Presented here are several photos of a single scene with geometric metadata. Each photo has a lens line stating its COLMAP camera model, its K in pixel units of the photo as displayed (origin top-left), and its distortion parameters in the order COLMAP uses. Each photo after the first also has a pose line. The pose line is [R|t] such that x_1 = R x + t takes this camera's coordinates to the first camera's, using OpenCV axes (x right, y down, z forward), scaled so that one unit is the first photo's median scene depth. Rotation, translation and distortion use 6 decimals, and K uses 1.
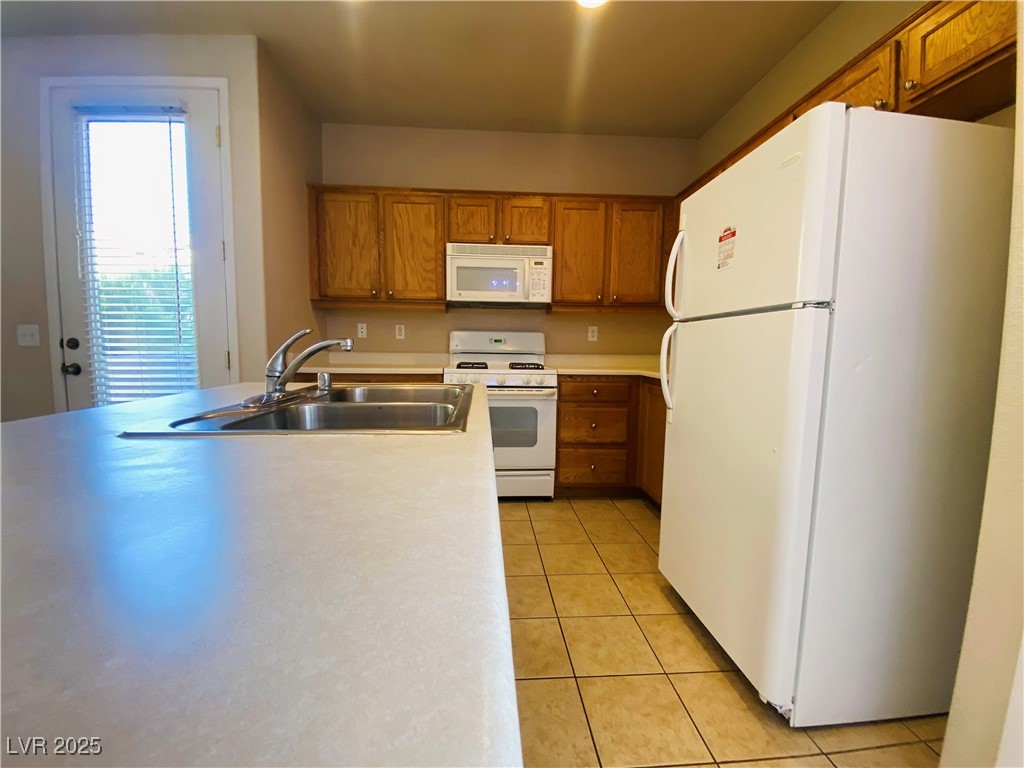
lens RADIAL K [[414.1, 0, 507.4], [0, 414.1, 388.3], [0, 0, 1]] dist [0.018201, -0.018764]
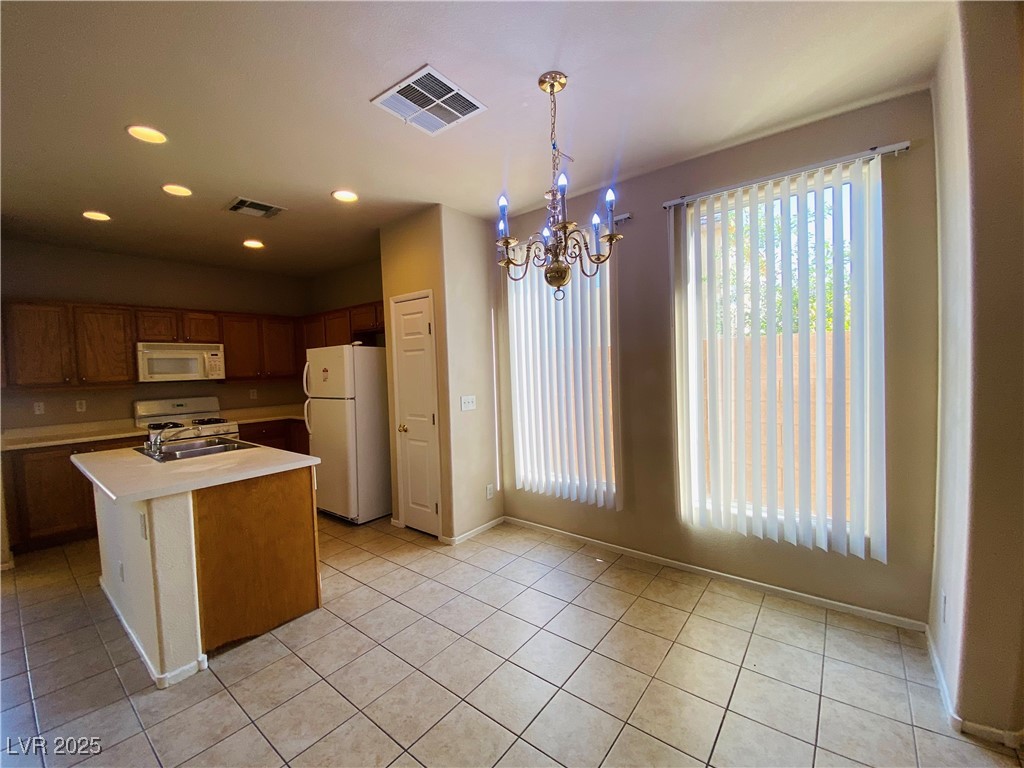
lens RADIAL K [[414.1, 0, 510.9], [0, 414.1, 383.4], [0, 0, 1]] dist [0.018201, -0.018764]
pose [[0.664274, -0.062437, 0.744877, -0.360710], [0.112832, 0.993463, -0.017348, -0.040117], [-0.738924, 0.095570, 0.666976, -0.877595]]
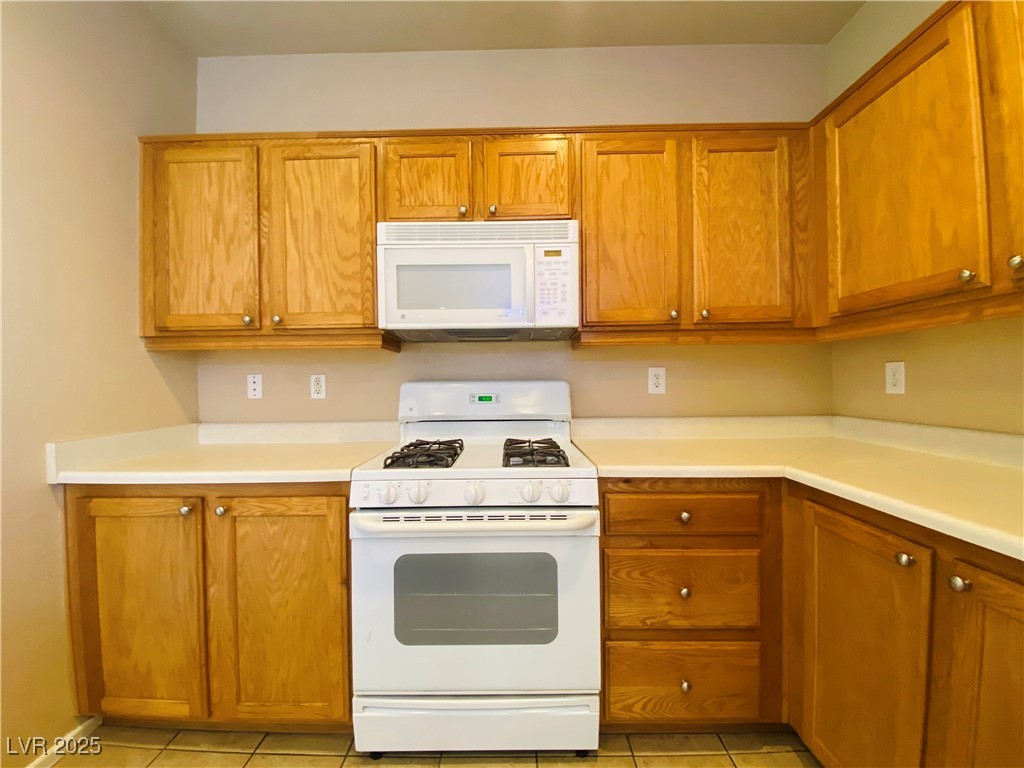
lens RADIAL K [[414.1, 0, 507.7], [0, 414.1, 383.3], [0, 0, 1]] dist [0.018201, -0.018764]
pose [[0.997203, -0.022973, -0.071118, 0.052605], [0.016054, 0.995216, -0.096369, -0.089813], [0.072992, 0.094958, 0.992802, 0.495775]]
